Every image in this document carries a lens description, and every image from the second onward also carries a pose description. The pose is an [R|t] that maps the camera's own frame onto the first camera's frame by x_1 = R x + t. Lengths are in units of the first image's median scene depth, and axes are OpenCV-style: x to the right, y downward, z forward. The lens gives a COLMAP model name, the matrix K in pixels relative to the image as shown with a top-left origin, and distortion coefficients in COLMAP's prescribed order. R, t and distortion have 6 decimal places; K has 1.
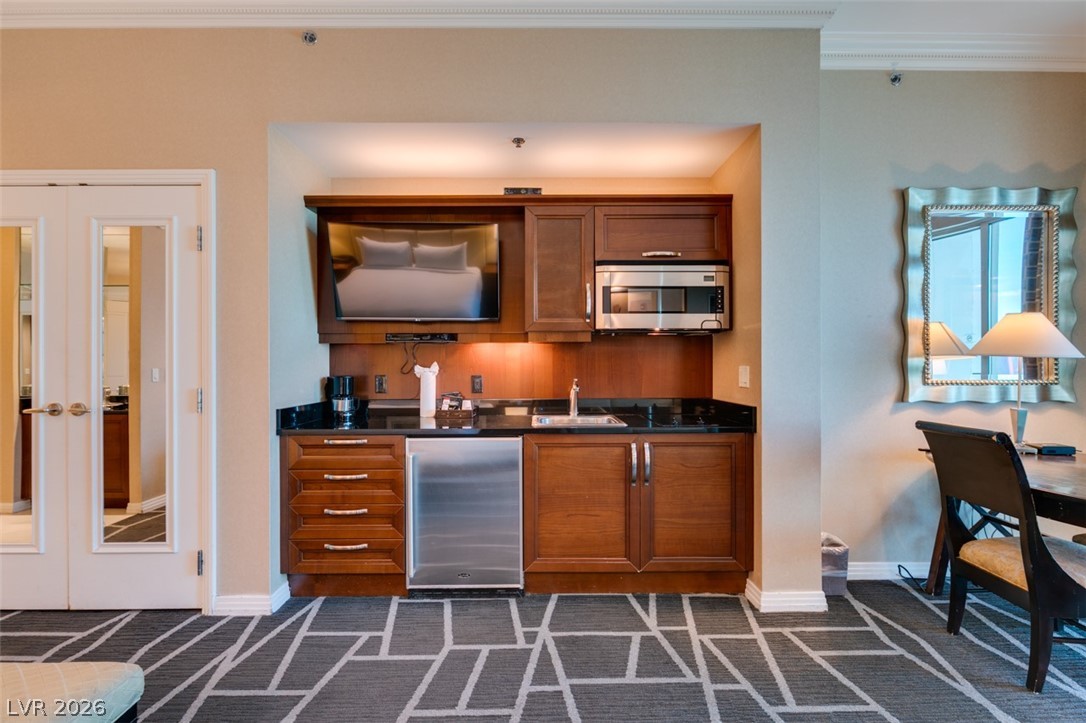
lens RADIAL K [[486.0, 0, 543.8], [0, 486.0, 364.0], [0, 0, 1]] dist [0.002627, -0.000922]
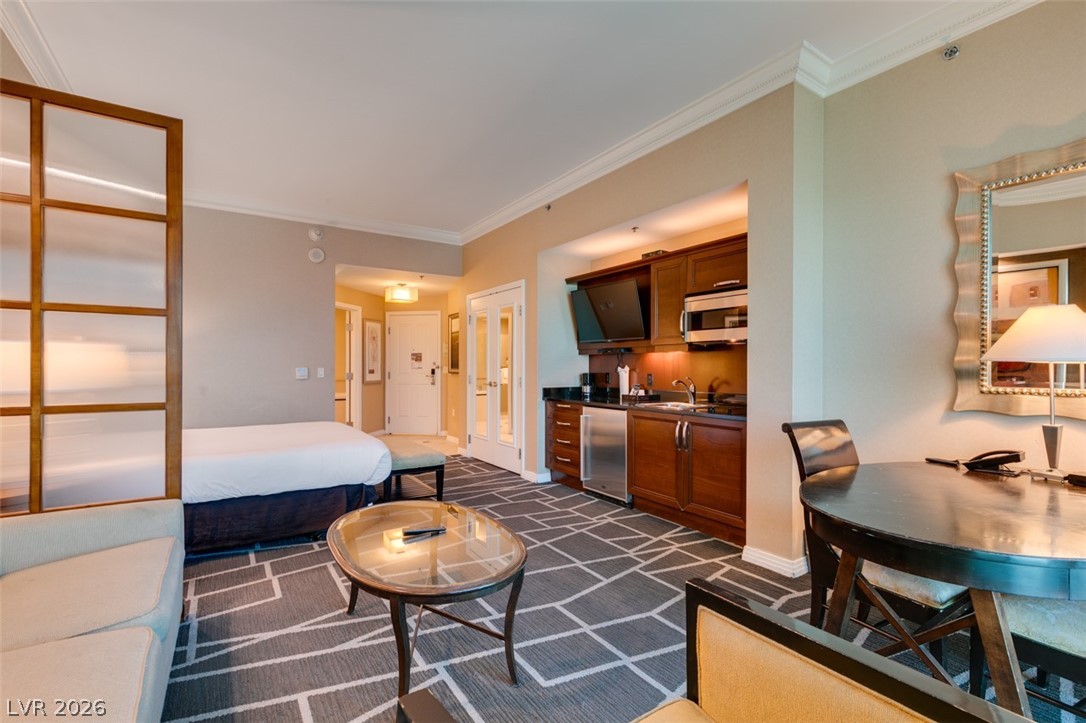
lens RADIAL K [[486.0, 0, 540.1], [0, 486.0, 366.1], [0, 0, 1]] dist [0.002627, -0.000922]
pose [[0.544171, 0.003400, -0.838967, 1.178011], [-0.001490, 0.999994, 0.003086, -0.006526], [0.838973, -0.000430, 0.544173, -0.144536]]
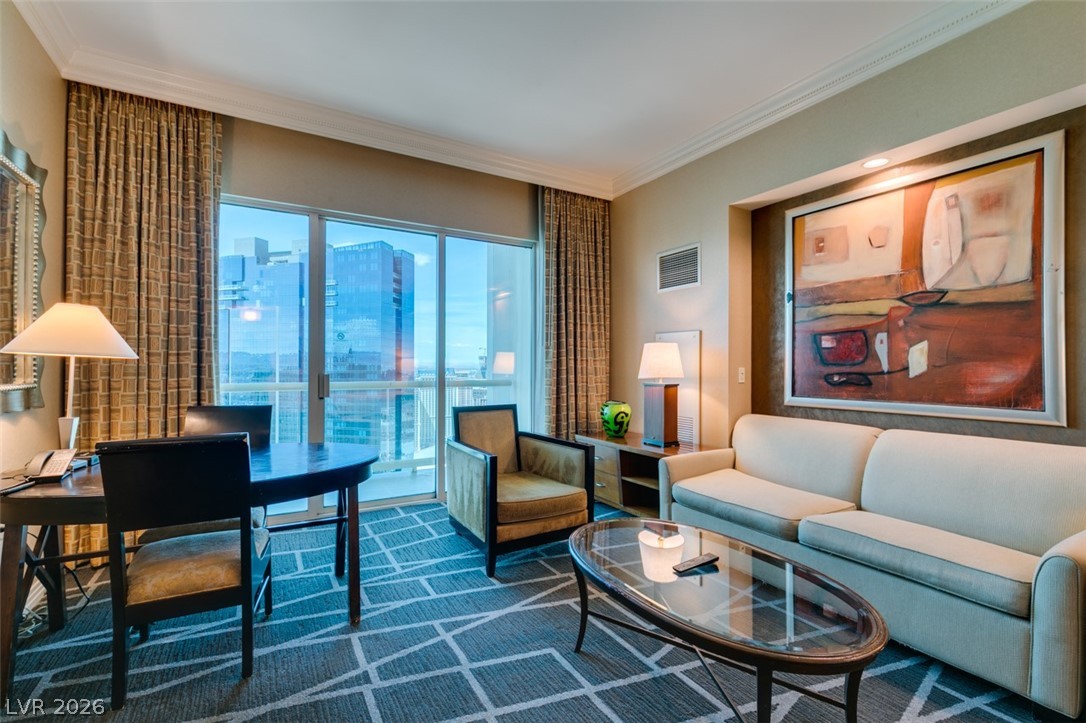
lens RADIAL K [[486.0, 0, 543.5], [0, 486.0, 359.2], [0, 0, 1]] dist [0.002627, -0.000922]
pose [[-0.496859, 0.013343, 0.867729, -0.166173], [-0.001652, 0.999865, -0.016321, 0.003192], [-0.867830, -0.009543, -0.496770, 0.699283]]
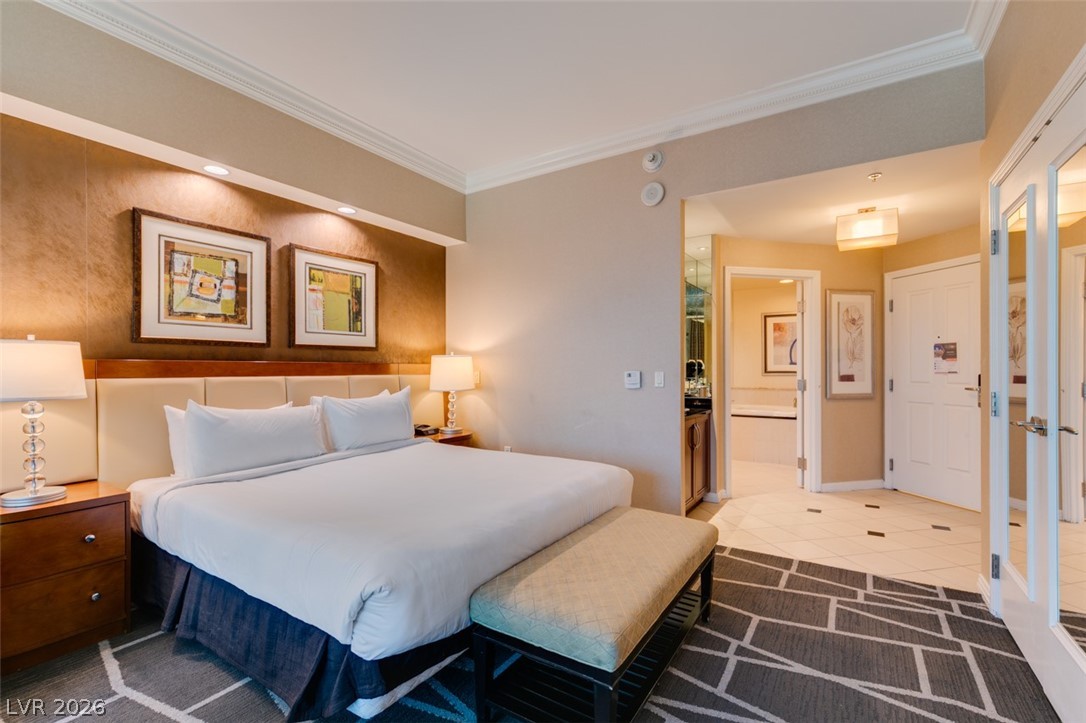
lens RADIAL K [[486.0, 0, 548.4], [0, 486.0, 366.0], [0, 0, 1]] dist [0.002627, -0.000922]
pose [[-0.544216, -0.001609, -0.838944, 0.083056], [0.003984, 0.999982, -0.004502, -0.001447], [0.838936, -0.005793, -0.544200, 0.733899]]
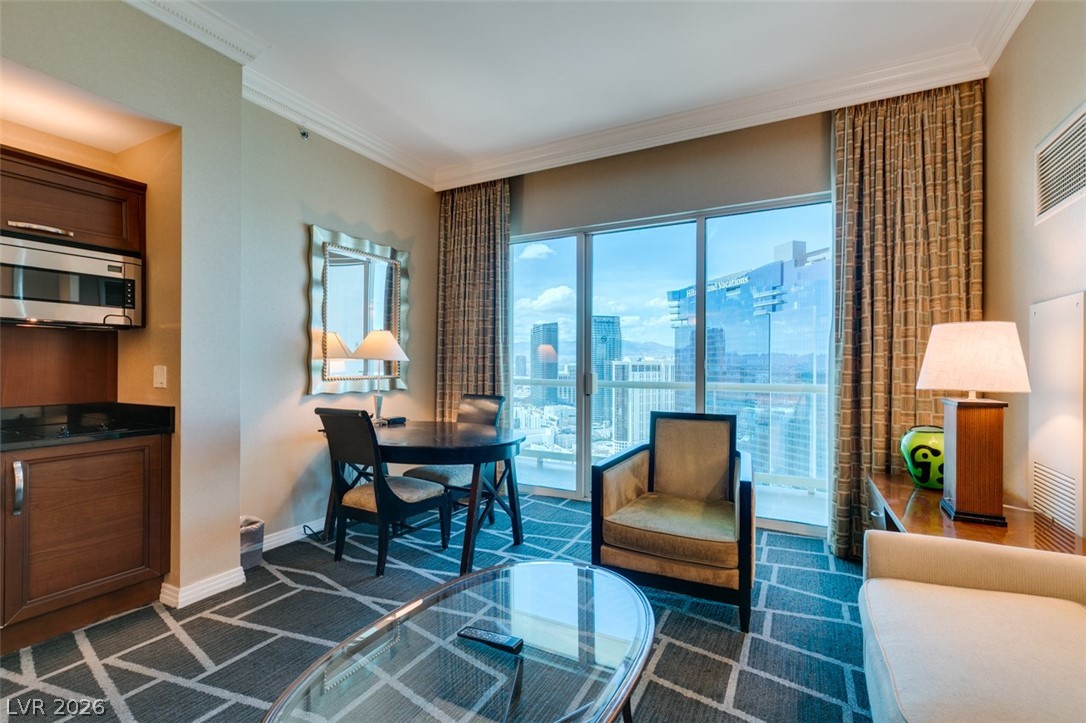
lens RADIAL K [[486.0, 0, 542.7], [0, 486.0, 364.2], [0, 0, 1]] dist [0.002627, -0.000922]
pose [[0.479451, 0.004648, 0.877556, -0.077965], [-0.005415, 0.999983, -0.002338, -0.001155], [-0.877552, -0.003631, 0.479468, -0.142389]]
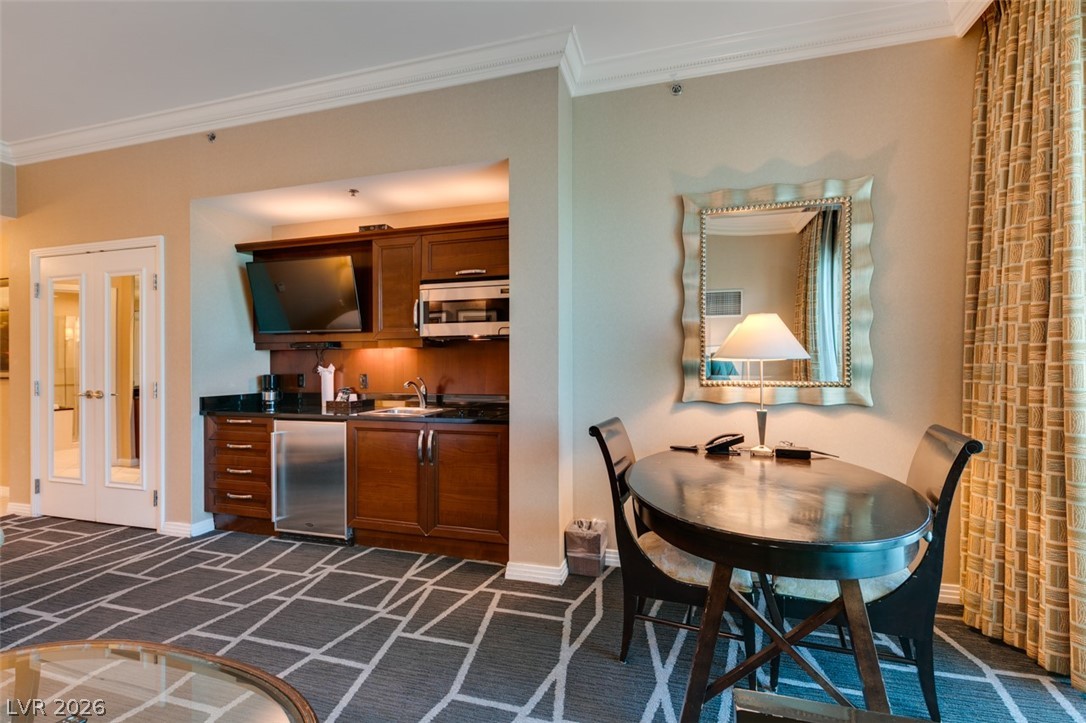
lens RADIAL K [[486.0, 0, 542.0], [0, 486.0, 365.3], [0, 0, 1]] dist [0.002627, -0.000922]
pose [[0.956222, -0.000449, -0.292642, 0.829950], [0.001366, 0.999995, 0.002931, -0.003724], [0.292639, -0.003203, 0.956218, -0.082084]]
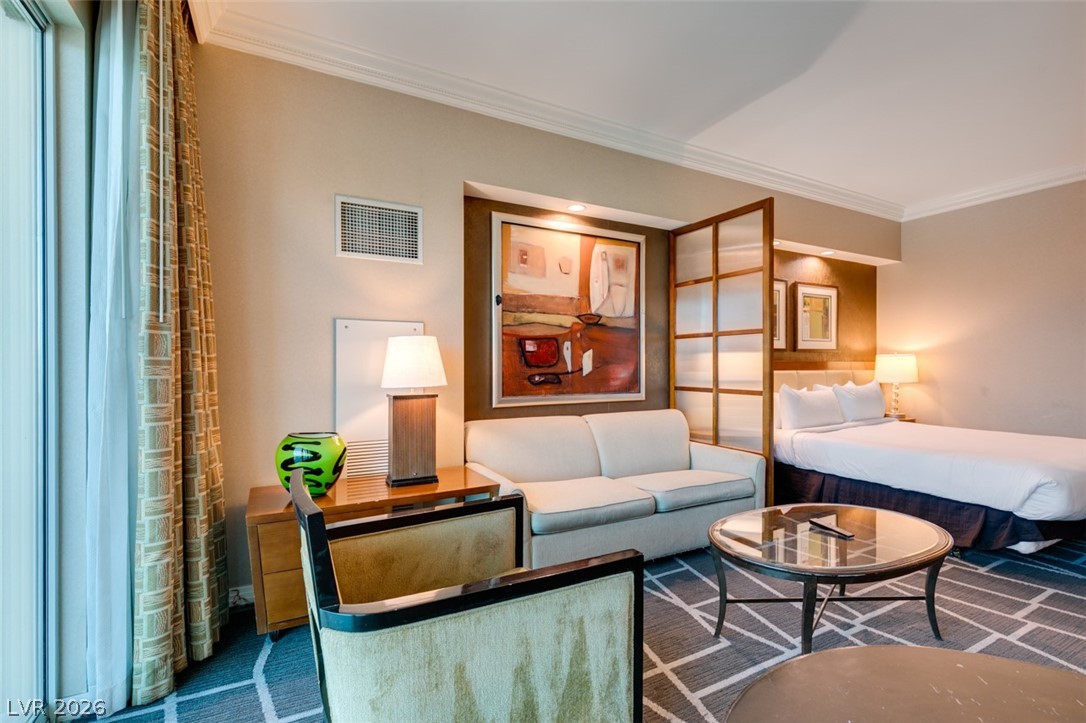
lens RADIAL K [[486.0, 0, 542.8], [0, 486.0, 364.1], [0, 0, 1]] dist [0.002627, -0.000922]
pose [[-0.885951, 0.003013, -0.463769, 1.213873], [0.003096, 0.999995, 0.000582, -0.012663], [0.463769, -0.000920, -0.885956, 0.697509]]
